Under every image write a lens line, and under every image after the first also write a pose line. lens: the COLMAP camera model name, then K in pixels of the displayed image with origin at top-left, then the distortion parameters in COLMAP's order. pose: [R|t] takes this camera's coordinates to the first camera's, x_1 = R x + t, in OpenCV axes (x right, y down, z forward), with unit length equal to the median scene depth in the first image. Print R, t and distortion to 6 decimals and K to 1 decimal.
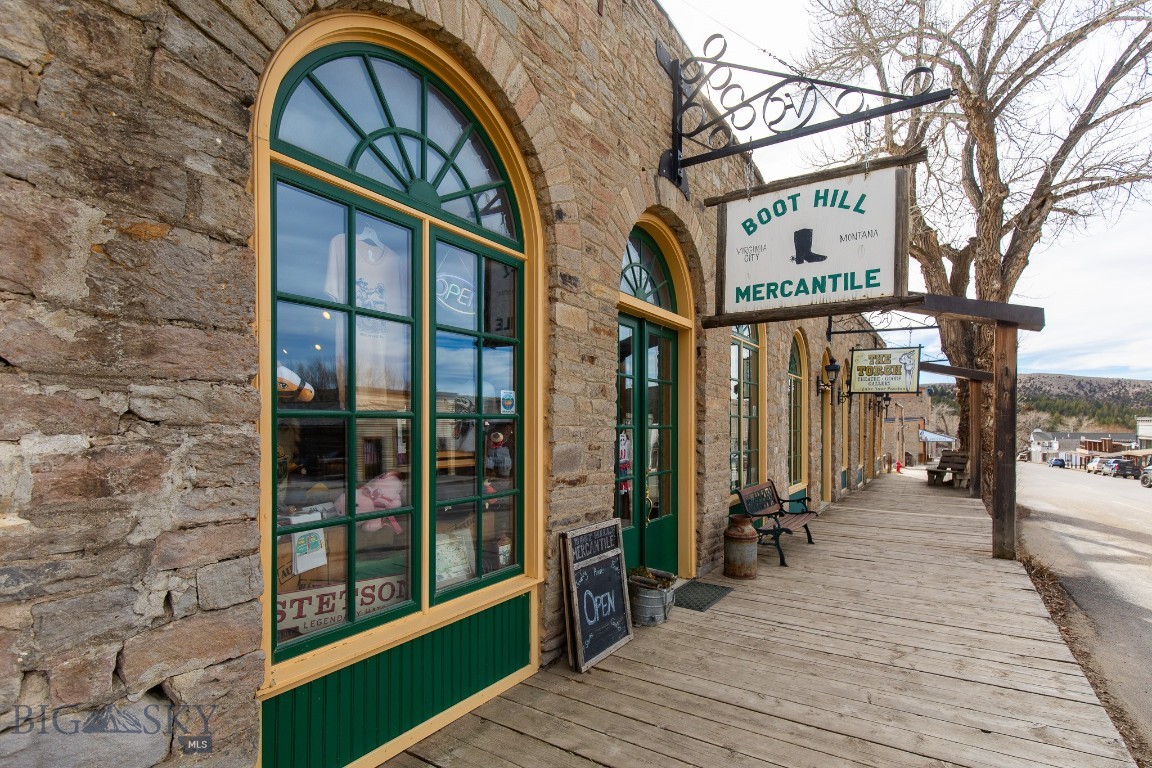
lens RADIAL K [[537.6, 0, 621.8], [0, 537.6, 427.5], [0, 0, 1]] dist [0.007573, -0.000561]
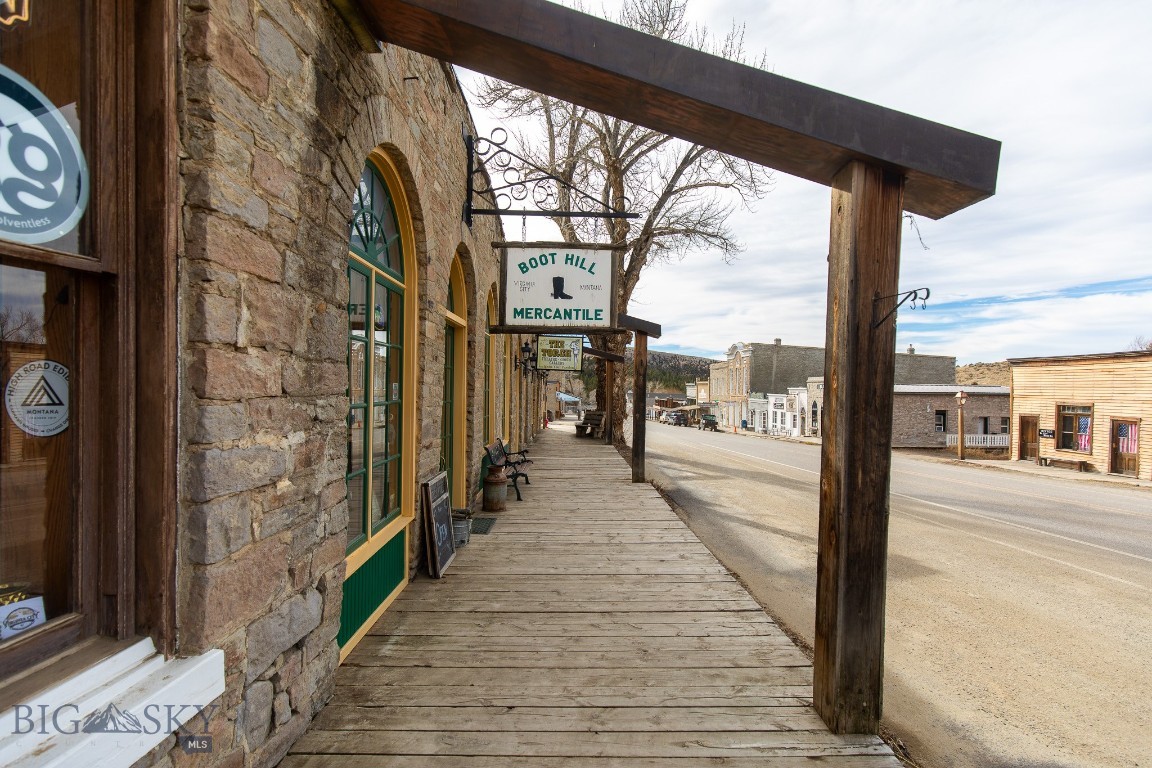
lens RADIAL K [[520.6, 0, 578.6], [0, 520.6, 390.6], [0, 0, 1]] dist [0.006750, -0.000439]
pose [[0.846980, 0.006858, 0.531580, -0.428542], [-0.010927, 0.999930, 0.004510, -0.049558], [-0.531512, -0.009628, 0.846996, -0.320512]]
